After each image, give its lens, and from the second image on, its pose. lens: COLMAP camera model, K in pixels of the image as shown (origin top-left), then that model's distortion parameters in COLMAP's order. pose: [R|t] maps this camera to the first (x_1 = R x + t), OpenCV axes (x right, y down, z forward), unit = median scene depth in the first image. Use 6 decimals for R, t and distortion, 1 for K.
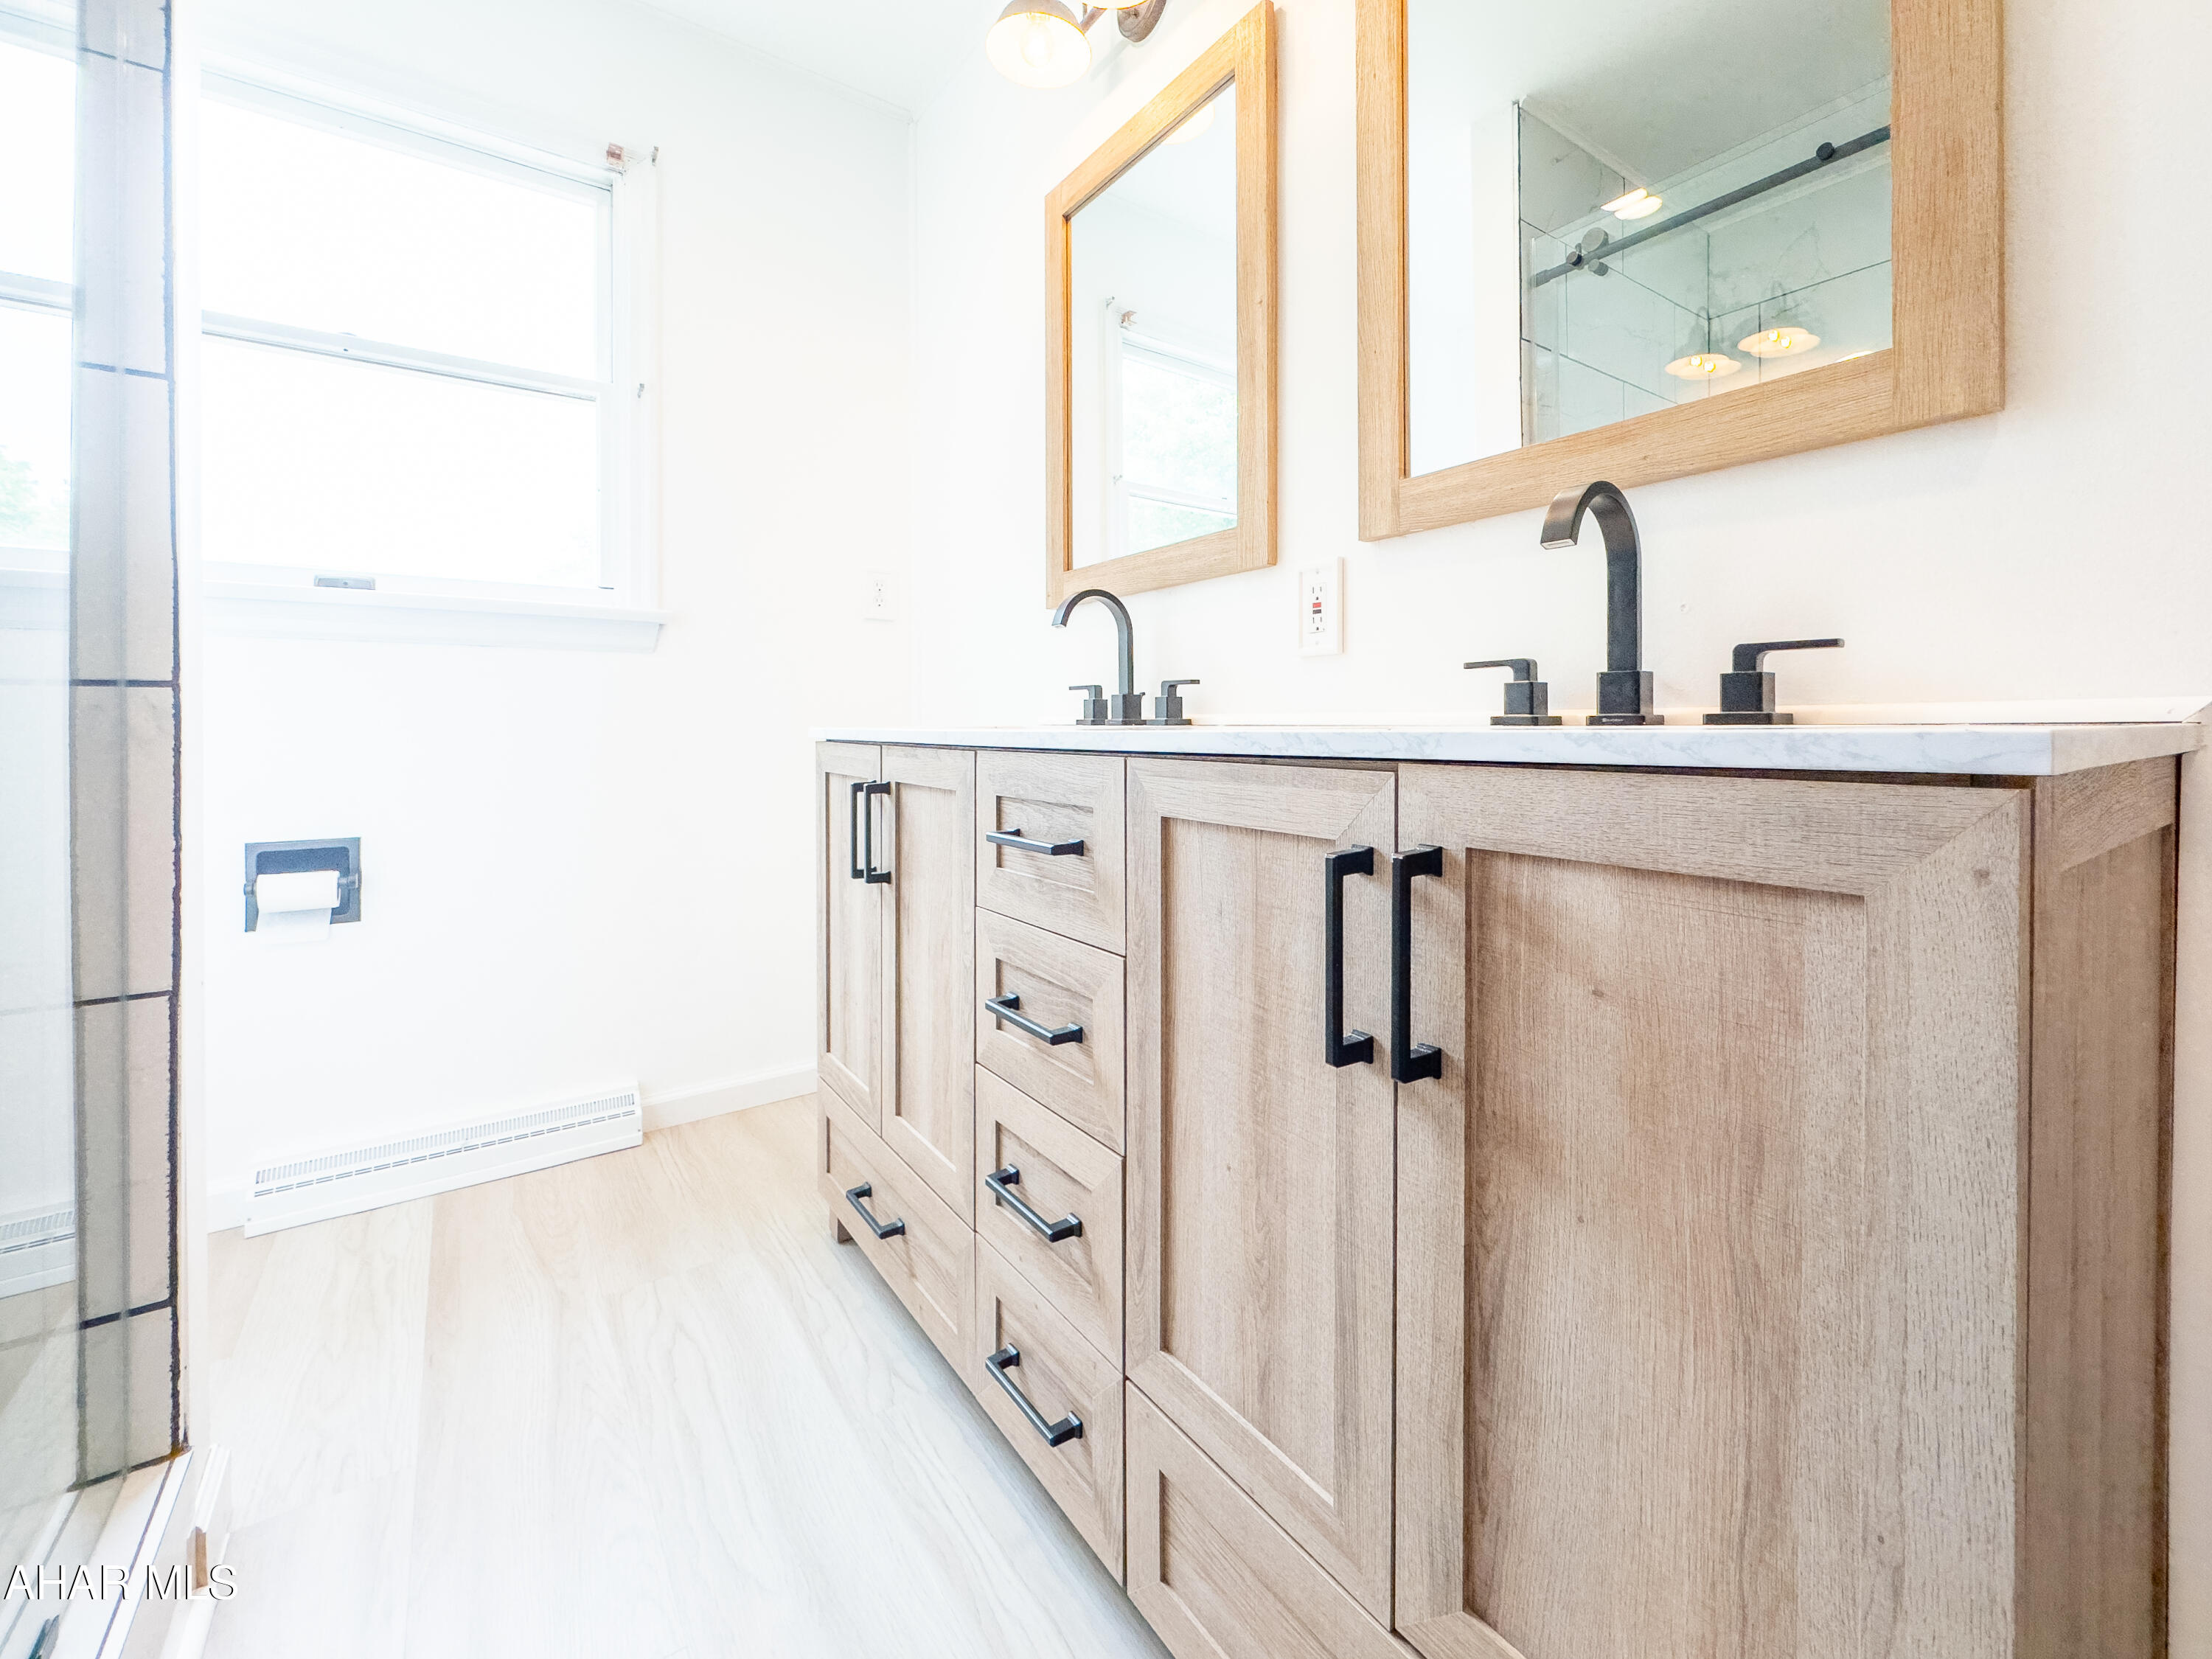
lens RADIAL K [[987.9, 0, 1073.9], [0, 987.9, 833.6], [0, 0, 1]] dist [-0.000658, -0.000484]
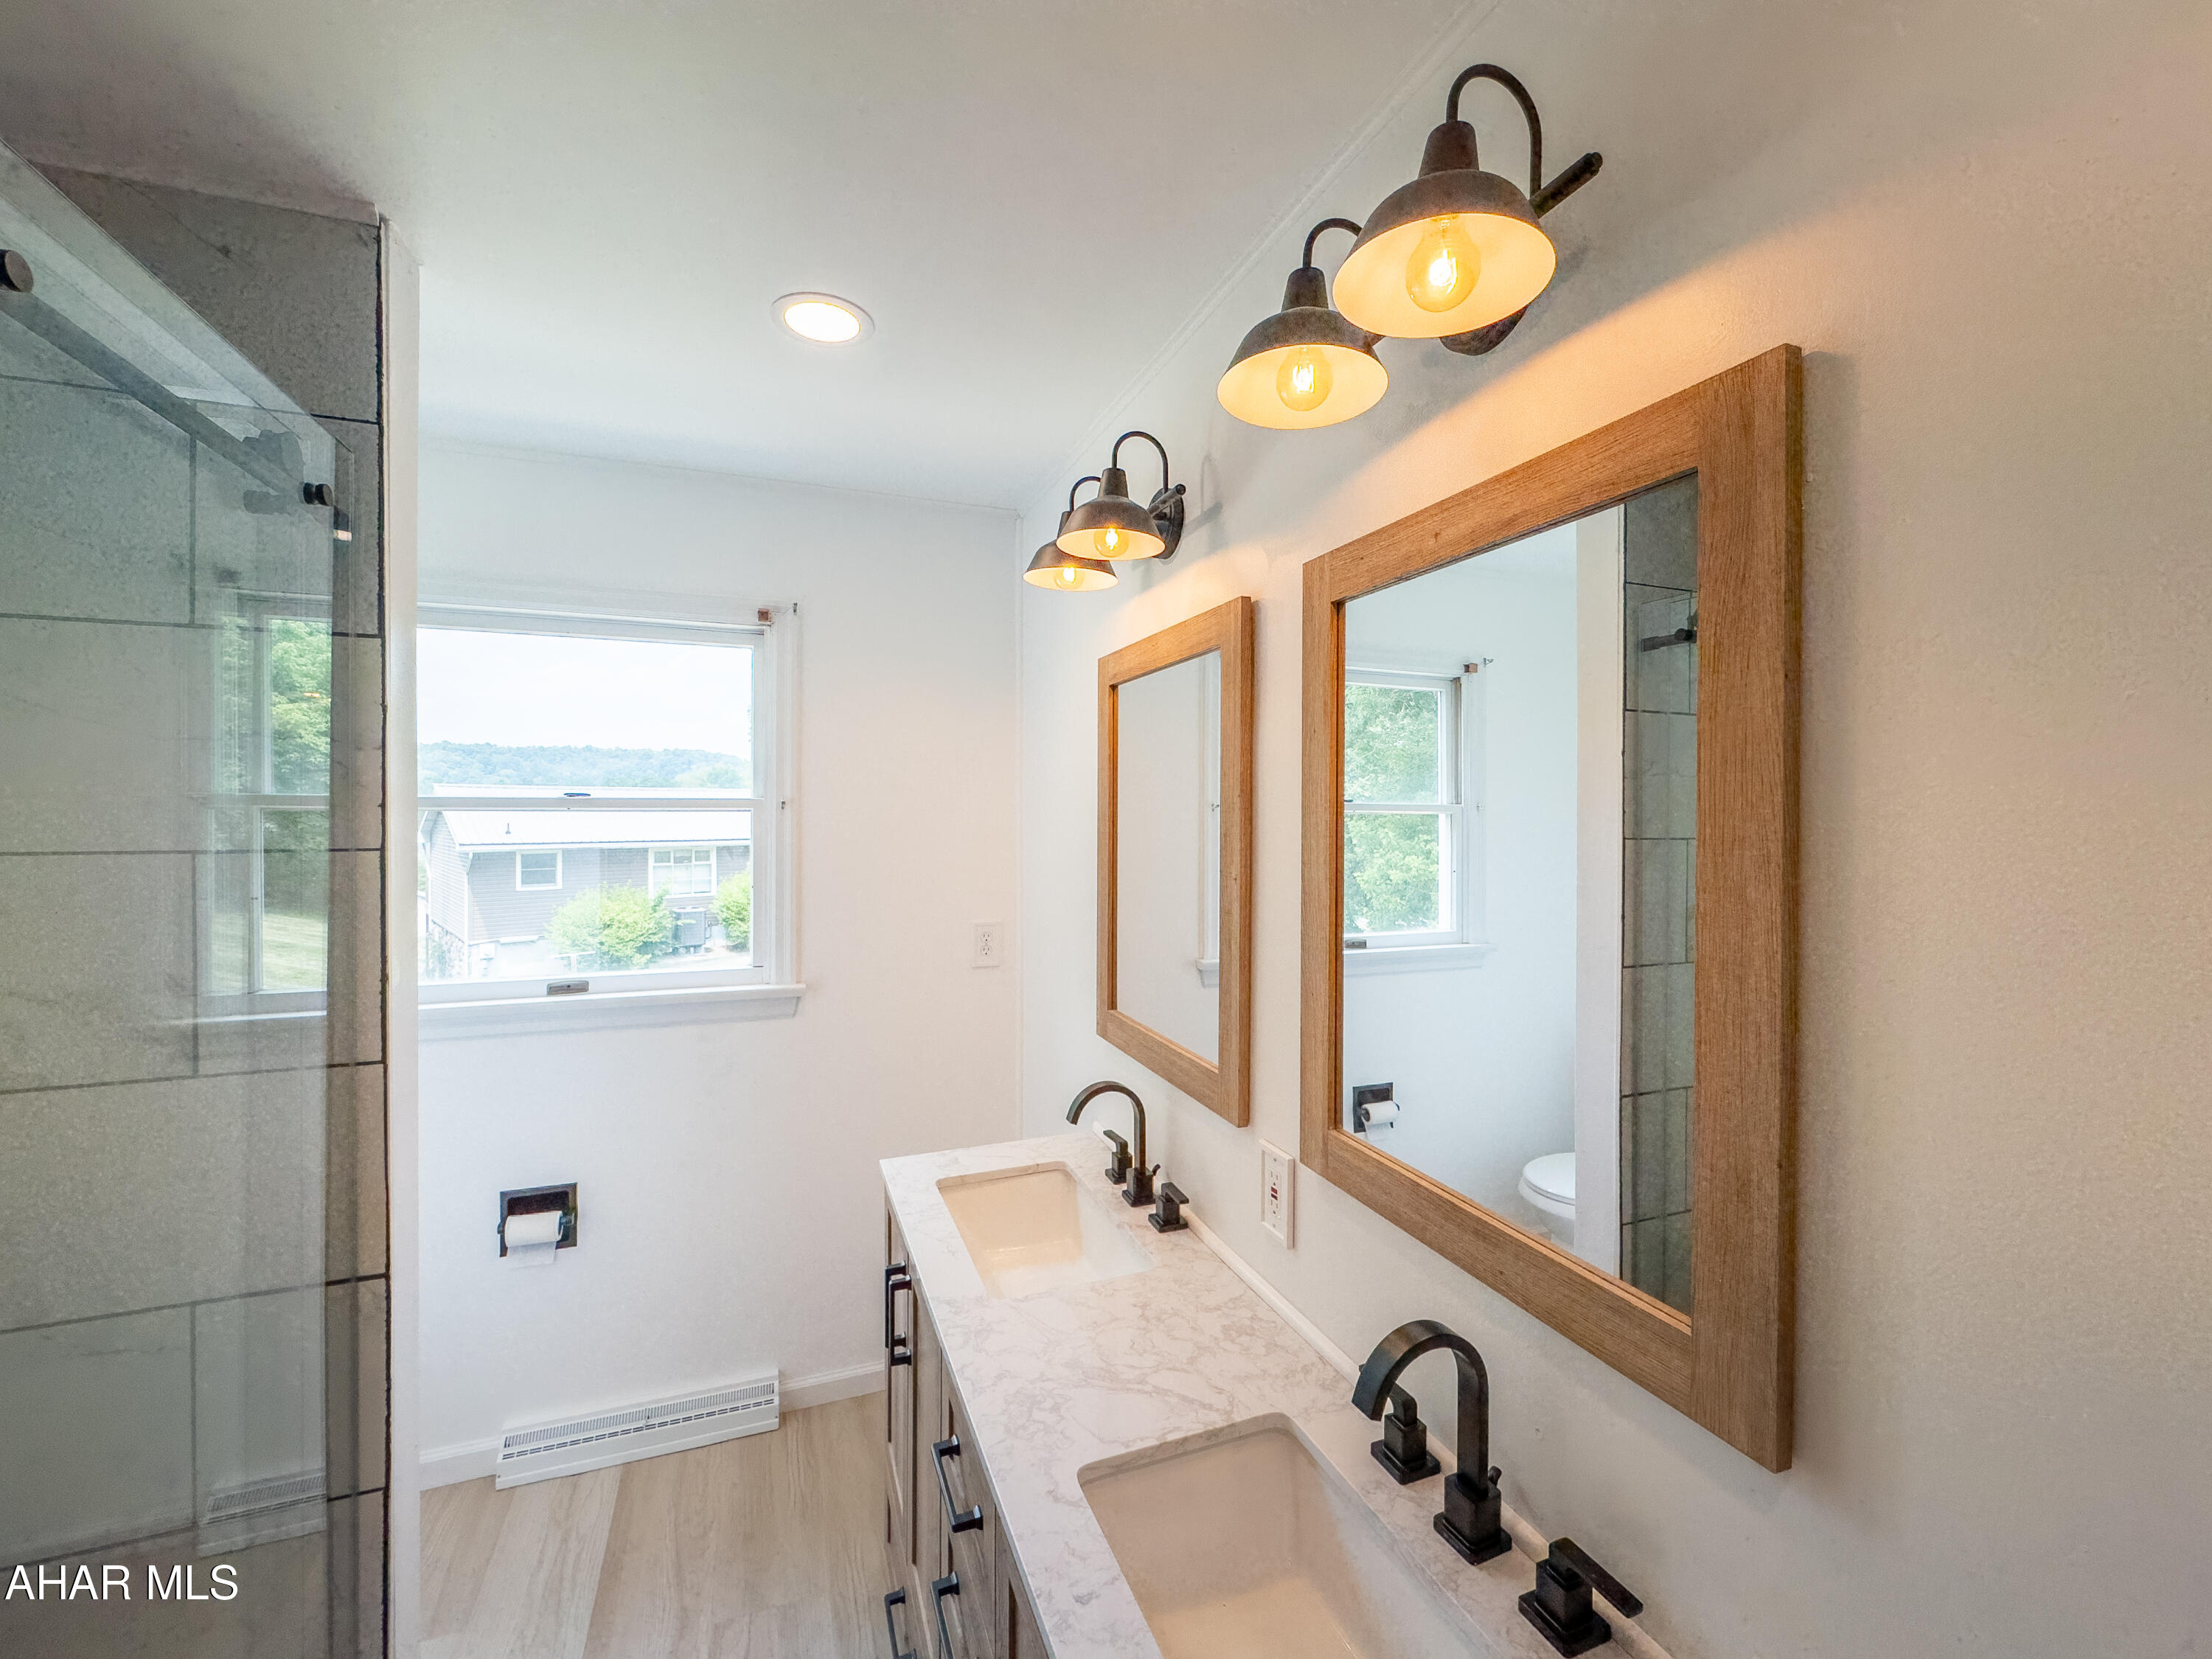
lens RADIAL K [[961.8, 0, 1073.8], [0, 961.8, 824.9], [0, 0, 1]] dist [0.001282, 0.000335]
pose [[0.962390, 0.015355, -0.271239, 0.258429], [-0.011904, 0.999826, 0.014366, -0.520052], [0.271412, -0.010597, 0.962405, -0.040898]]
